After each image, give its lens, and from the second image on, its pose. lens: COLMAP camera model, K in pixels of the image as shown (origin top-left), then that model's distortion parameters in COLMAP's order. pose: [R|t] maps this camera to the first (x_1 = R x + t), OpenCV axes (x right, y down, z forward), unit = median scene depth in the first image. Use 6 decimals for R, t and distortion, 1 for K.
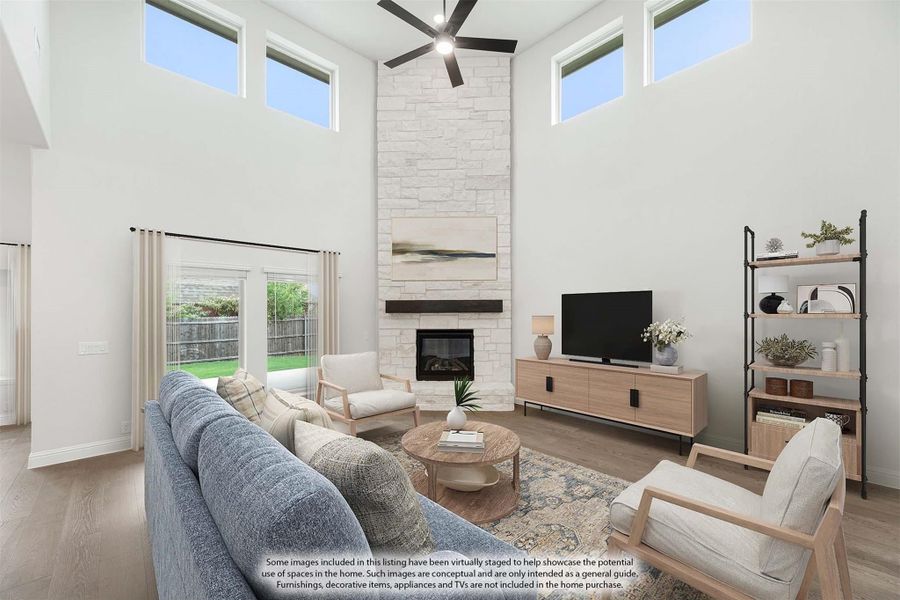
lens RADIAL K [[369.5, 0, 452.1], [0, 369.5, 310.6], [0, 0, 1]] dist [0.001463, -0.000168]
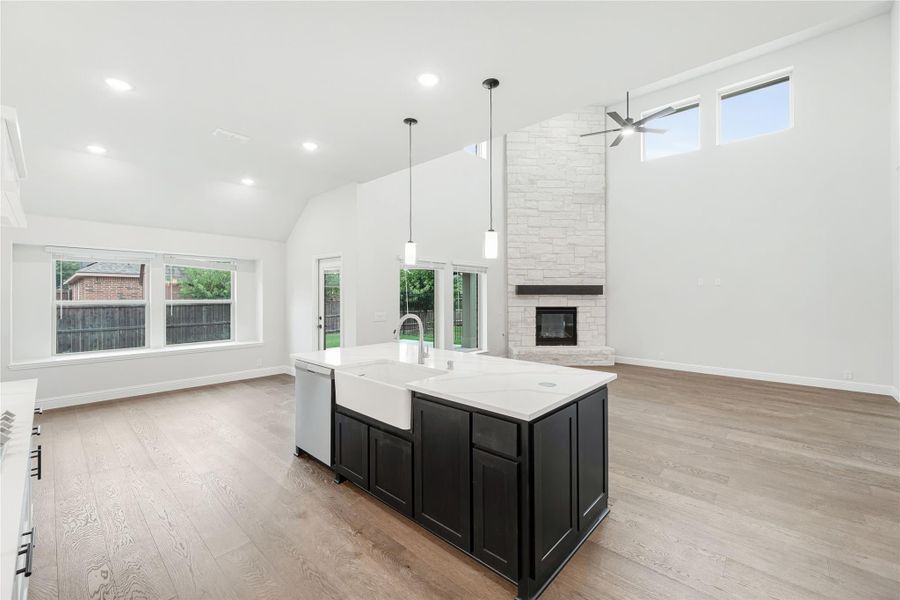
lens RADIAL K [[369.5, 0, 448.3], [0, 369.5, 293.1], [0, 0, 1]] dist [0.001463, -0.000168]
pose [[0.996635, 0.005403, 0.081794, -0.524866], [-0.005345, 0.999985, -0.000934, 0.004058], [-0.081798, 0.000494, 0.996649, -0.307660]]
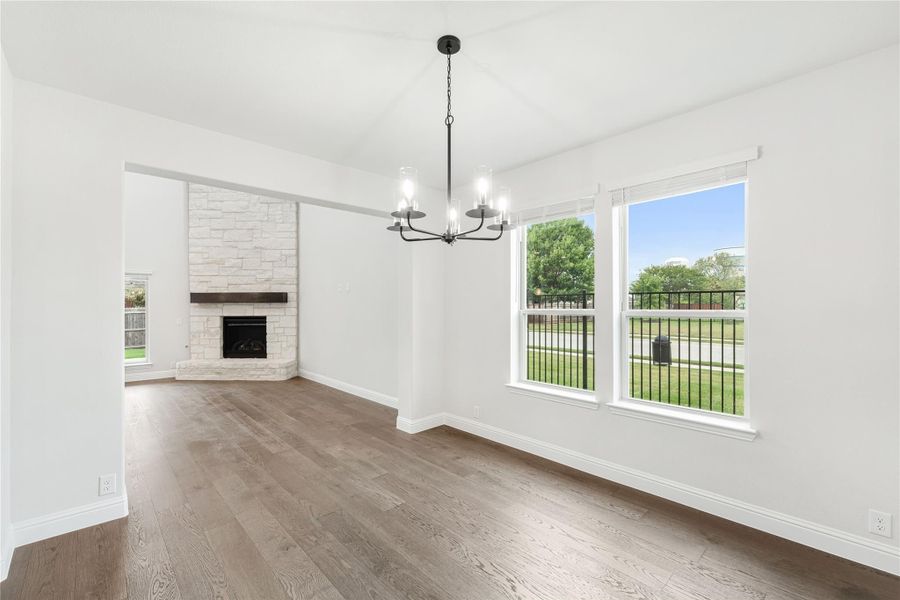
lens RADIAL K [[369.5, 0, 451.9], [0, 369.5, 306.3], [0, 0, 1]] dist [0.001463, -0.000168]
pose [[0.999822, -0.000205, 0.018869, 0.653848], [0.000098, 0.999984, 0.005654, 0.010622], [-0.018869, -0.005651, 0.999806, -0.248554]]
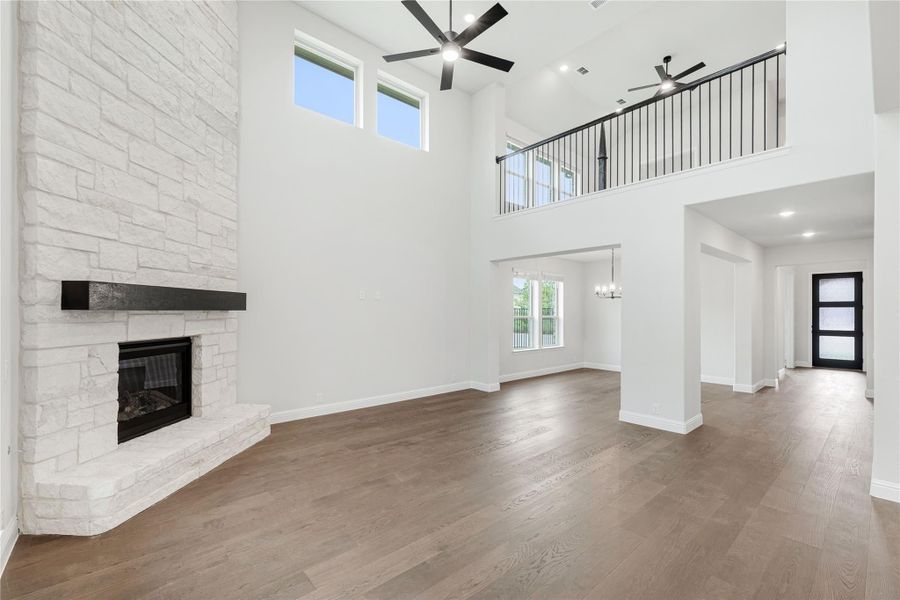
lens RADIAL K [[384.5, 0, 444.2], [0, 384.5, 306.7], [0, 0, 1]] dist [0.002405, 0.000176]
pose [[0.024907, 0.014874, 0.999579, -0.605062], [-0.004778, 0.999880, -0.014759, 0.007467], [-0.999678, -0.004408, 0.024975, 0.553207]]
